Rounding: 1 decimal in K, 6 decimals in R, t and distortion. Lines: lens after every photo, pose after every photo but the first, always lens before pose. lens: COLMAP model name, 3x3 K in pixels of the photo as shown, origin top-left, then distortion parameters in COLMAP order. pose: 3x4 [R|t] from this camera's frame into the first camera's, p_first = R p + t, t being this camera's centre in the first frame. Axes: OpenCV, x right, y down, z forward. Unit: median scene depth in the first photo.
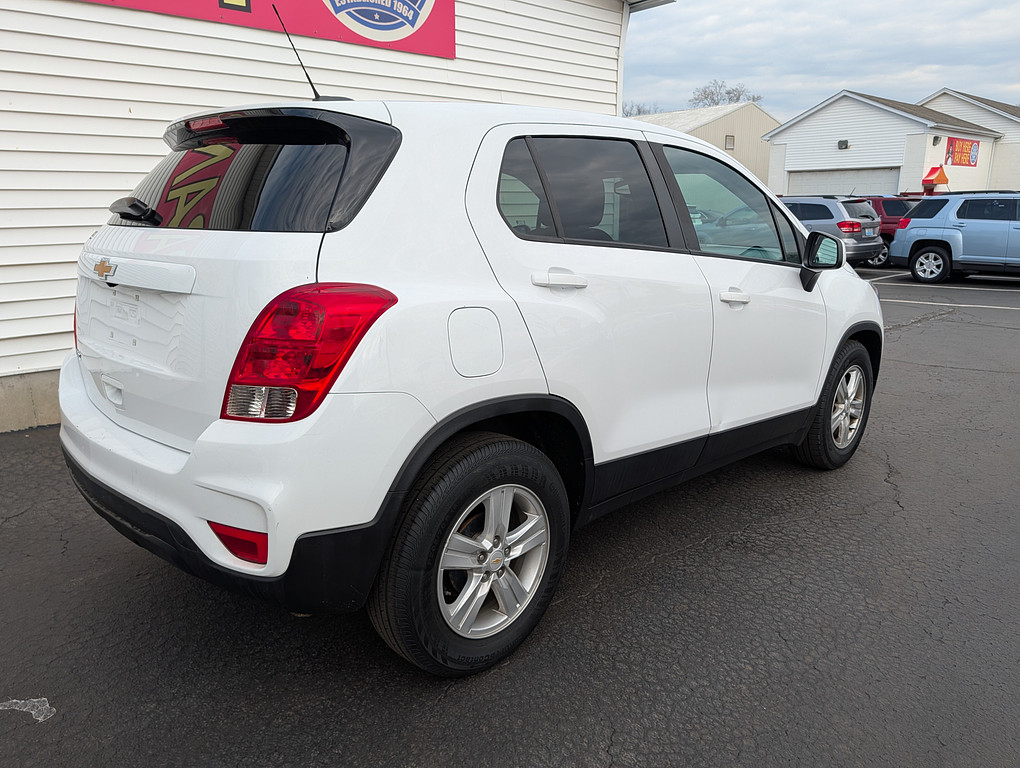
lens RADIAL K [[740.7, 0, 512.2], [0, 740.7, 386.7], [0, 0, 1]] dist [0.011552, -0.002402]
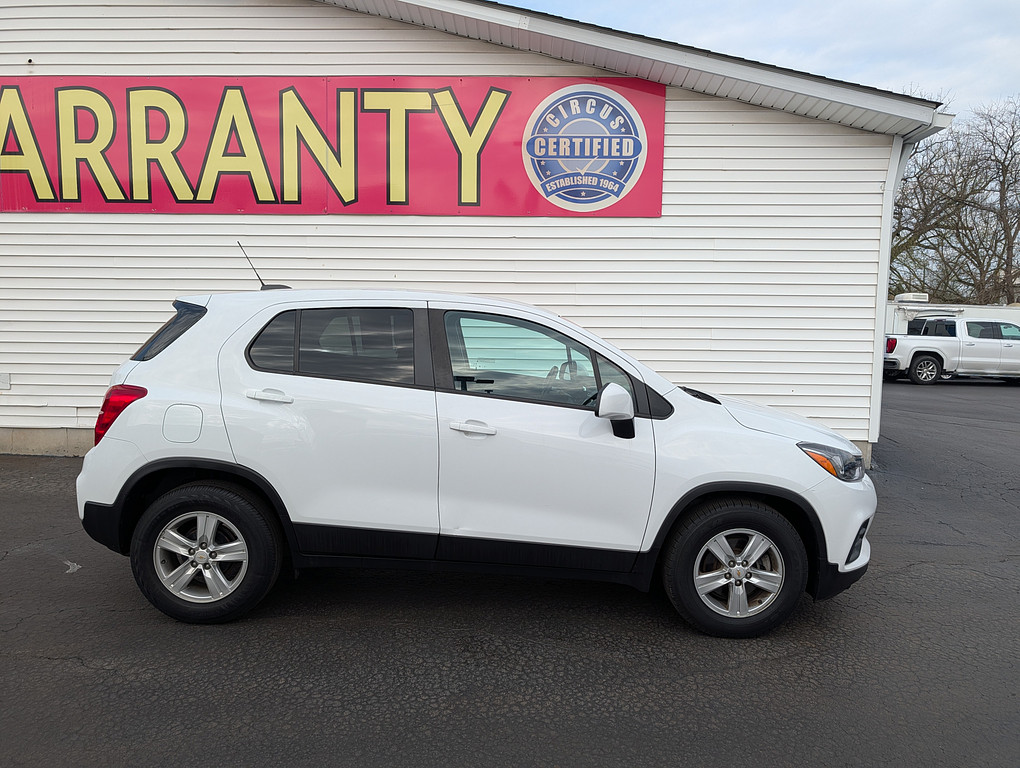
lens RADIAL K [[740.7, 0, 520.9], [0, 740.7, 385.1], [0, 0, 1]] dist [0.011552, -0.002402]
pose [[0.719455, 0.078013, -0.690143, 0.669560], [-0.183600, 0.979687, -0.080655, -0.059395], [0.669832, 0.184738, 0.719164, 0.082710]]
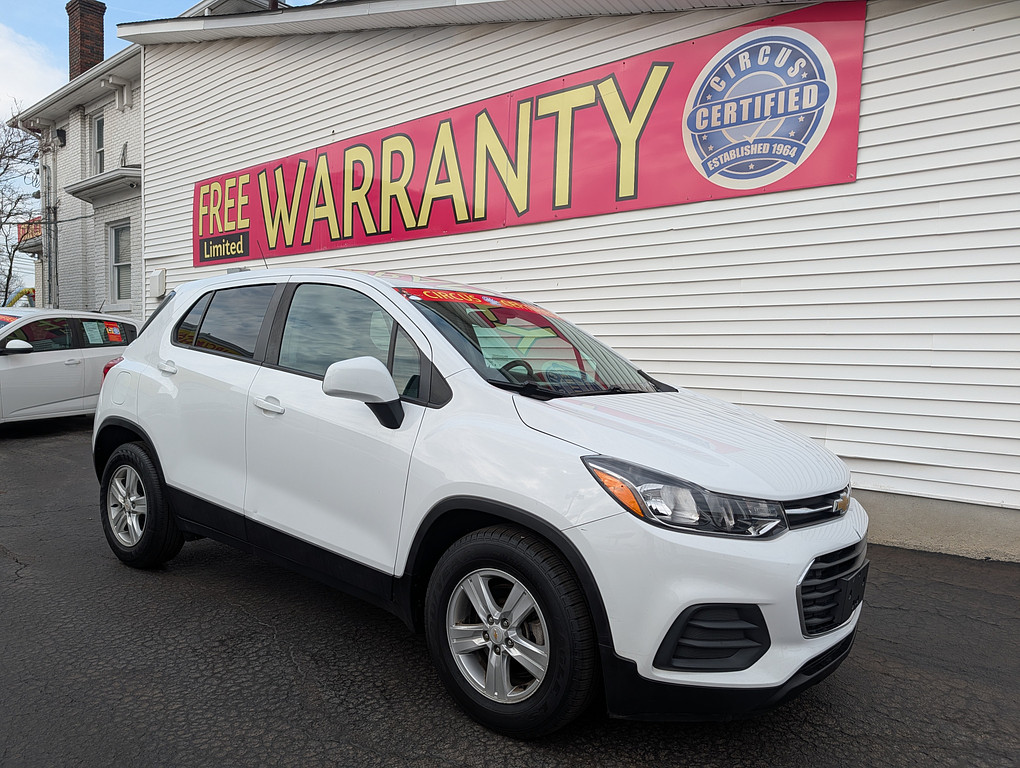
lens RADIAL K [[740.7, 0, 511.7], [0, 740.7, 389.7], [0, 0, 1]] dist [0.011552, -0.002402]
pose [[0.121434, 0.051744, -0.991250, 0.823379], [-0.264594, 0.964193, 0.017918, -0.146812], [0.956684, 0.260103, 0.130777, 0.667394]]
